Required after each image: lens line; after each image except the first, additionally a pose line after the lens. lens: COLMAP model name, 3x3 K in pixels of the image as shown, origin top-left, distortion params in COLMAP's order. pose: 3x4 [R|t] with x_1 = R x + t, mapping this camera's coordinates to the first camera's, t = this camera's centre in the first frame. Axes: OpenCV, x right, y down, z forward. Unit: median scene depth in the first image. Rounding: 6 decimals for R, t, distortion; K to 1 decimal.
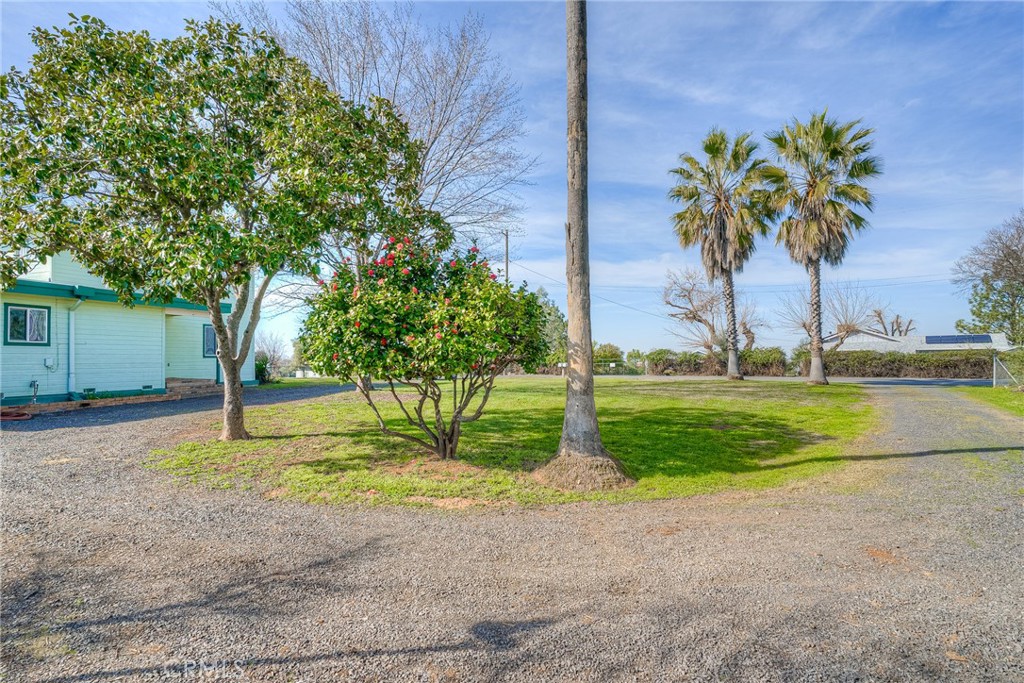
lens RADIAL K [[542.1, 0, 512.0], [0, 542.1, 341.5], [0, 0, 1]] dist [-0.065429, 0.036180]
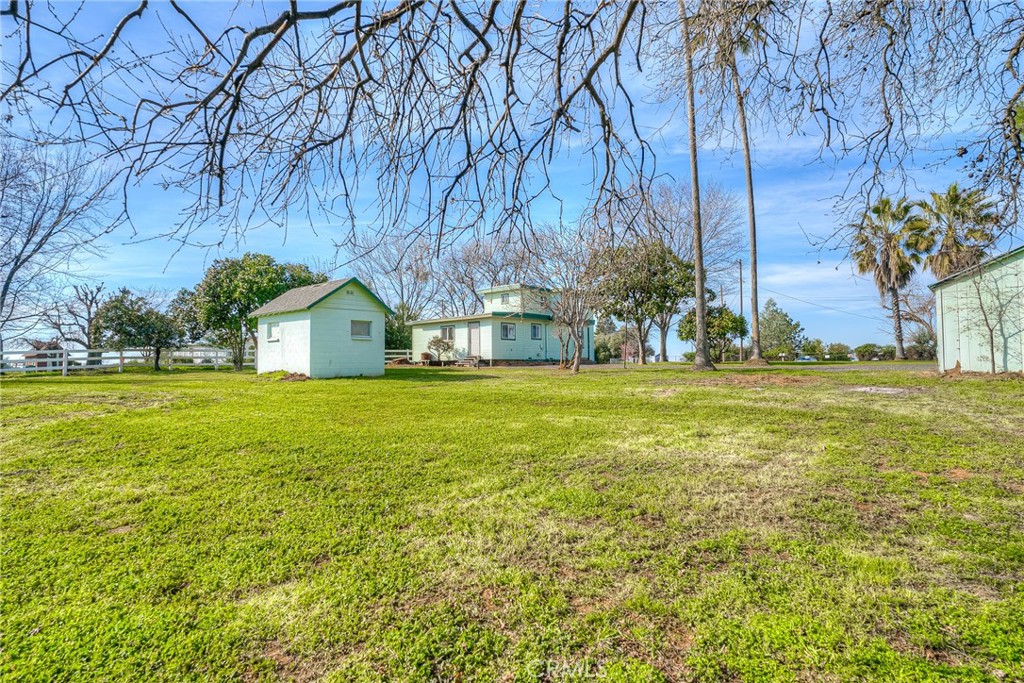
lens RADIAL K [[542.1, 0, 512.0], [0, 542.1, 341.5], [0, 0, 1]] dist [-0.065429, 0.036180]
pose [[0.911001, -0.018149, -0.412005, 0.058033], [0.011236, 0.999753, -0.019195, 0.070292], [0.412251, 0.012857, 0.910980, -1.562144]]
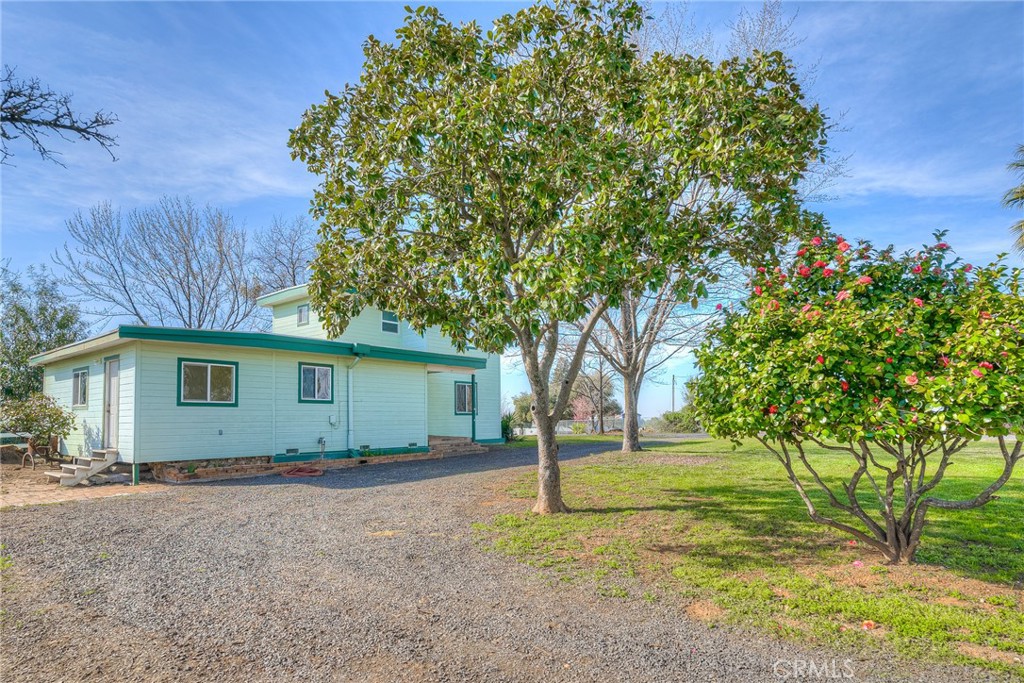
lens RADIAL K [[521.6, 0, 513.6], [0, 521.6, 393.7], [0, 0, 1]] dist [-0.039871, 0.000196]
pose [[0.950556, -0.015128, -0.310186, -0.230030], [0.011417, 0.999840, -0.013776, 0.007401], [0.310345, 0.009553, 0.950576, 0.149992]]
